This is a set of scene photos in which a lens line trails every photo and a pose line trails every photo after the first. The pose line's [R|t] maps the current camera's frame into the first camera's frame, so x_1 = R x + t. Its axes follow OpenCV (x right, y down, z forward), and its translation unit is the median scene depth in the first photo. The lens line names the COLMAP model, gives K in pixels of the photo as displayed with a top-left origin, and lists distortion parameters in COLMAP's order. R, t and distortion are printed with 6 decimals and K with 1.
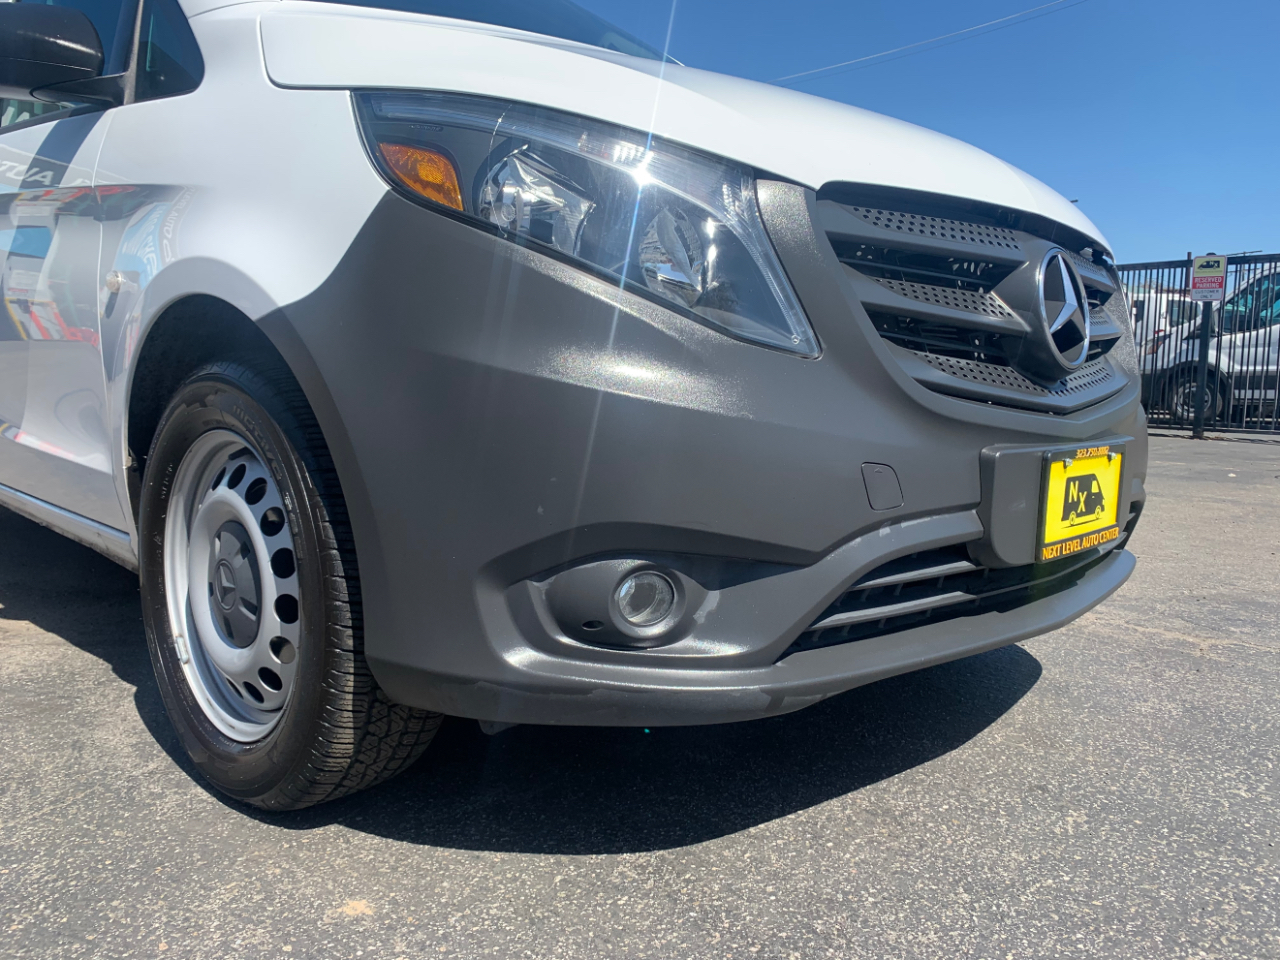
lens RADIAL K [[976.8, 0, 640.2], [0, 976.8, 448.6], [0, 0, 1]] dist [0.019566, -0.024721]
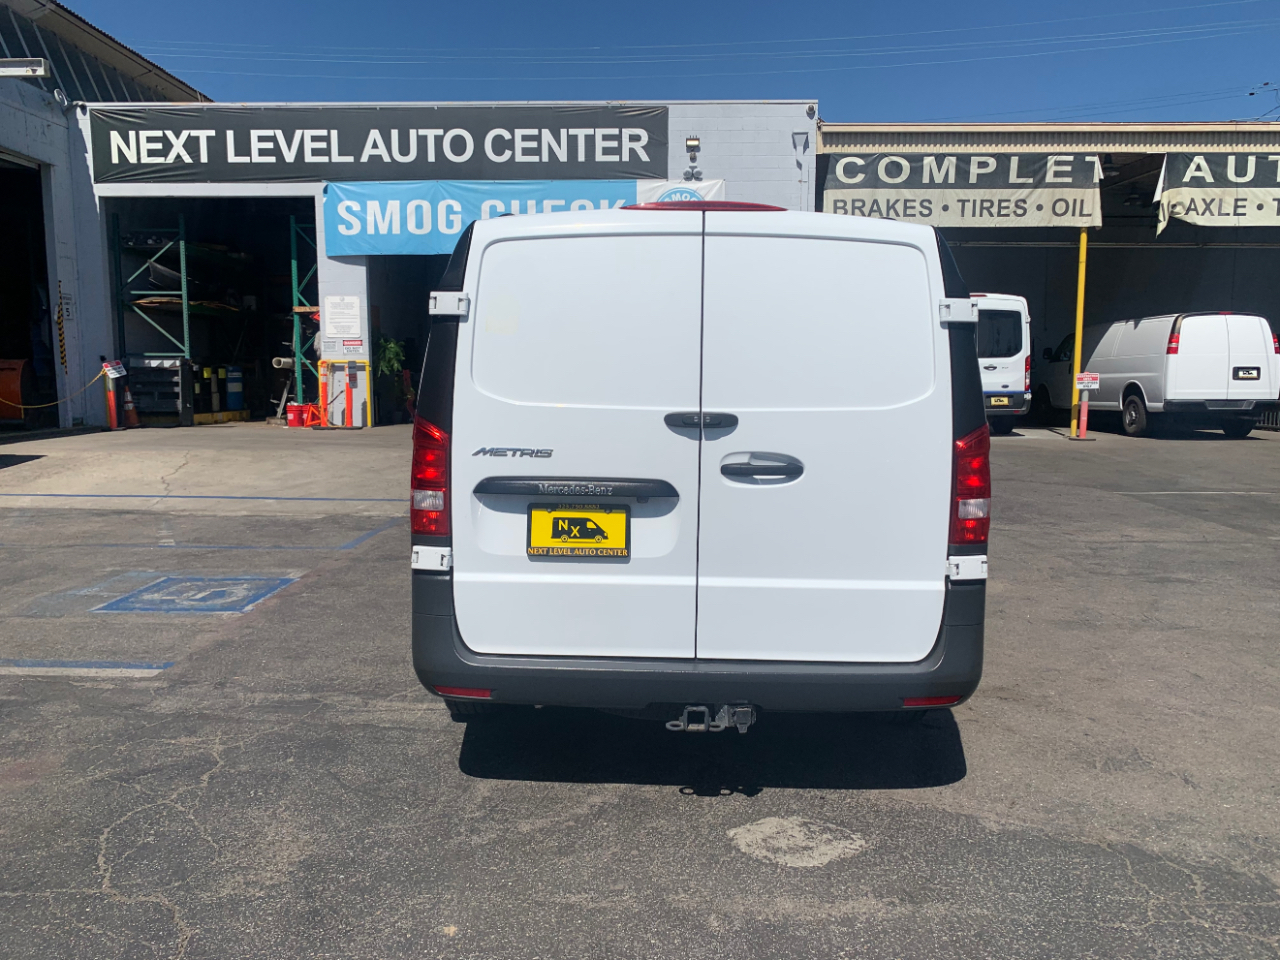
lens RADIAL K [[976.8, 0, 635.5], [0, 976.8, 482.9], [0, 0, 1]] dist [0.019566, -0.024721]
pose [[0.722439, 0.075345, -0.687317, 0.976457], [-0.047964, 0.997112, 0.058891, -0.442968], [0.689769, -0.009578, 0.723966, -0.147810]]
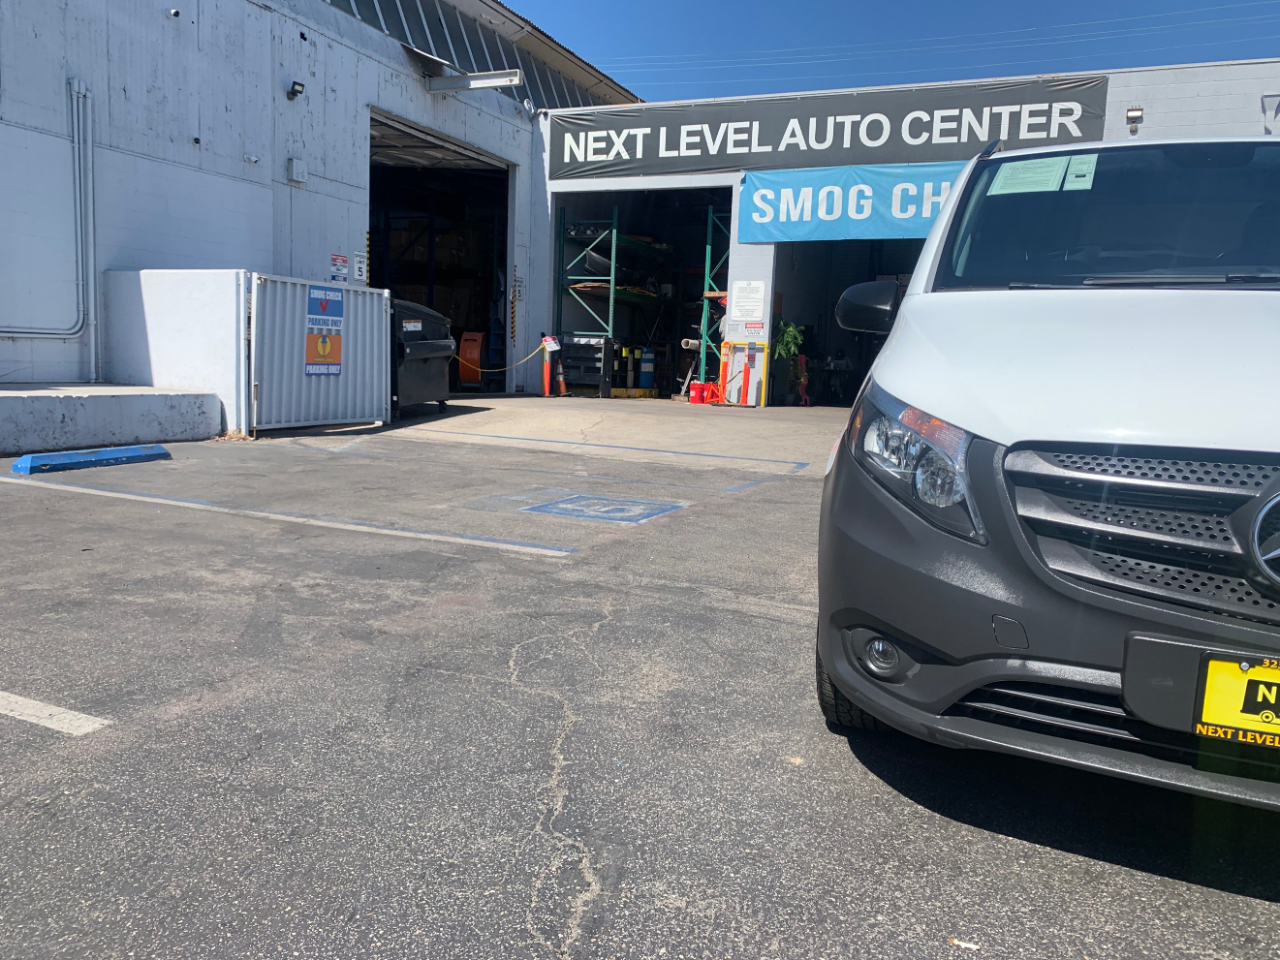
lens RADIAL K [[976.8, 0, 646.0], [0, 976.8, 474.3], [0, 0, 1]] dist [0.019566, -0.024721]
pose [[0.406597, 0.112757, -0.906623, 1.074487], [-0.107097, 0.991395, 0.075270, -0.206500], [0.907309, 0.066492, 0.415175, -0.170508]]
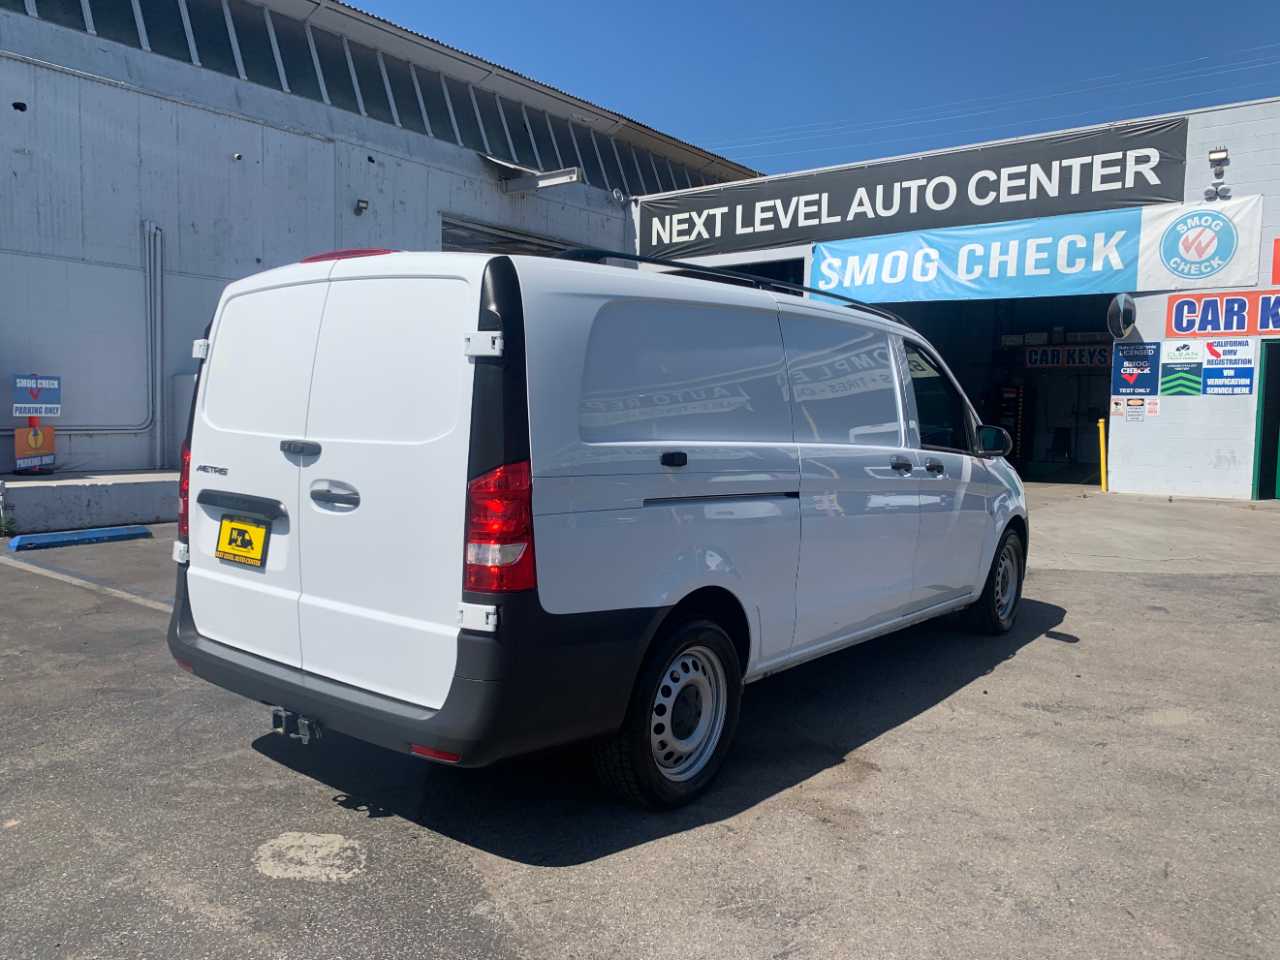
lens RADIAL K [[976.8, 0, 634.0], [0, 976.8, 489.4], [0, 0, 1]] dist [0.019566, -0.024721]
pose [[0.158341, 0.070543, -0.984861, 1.886256], [-0.092086, 0.994152, 0.056404, -0.550586], [0.983081, 0.081760, 0.163911, 1.599737]]
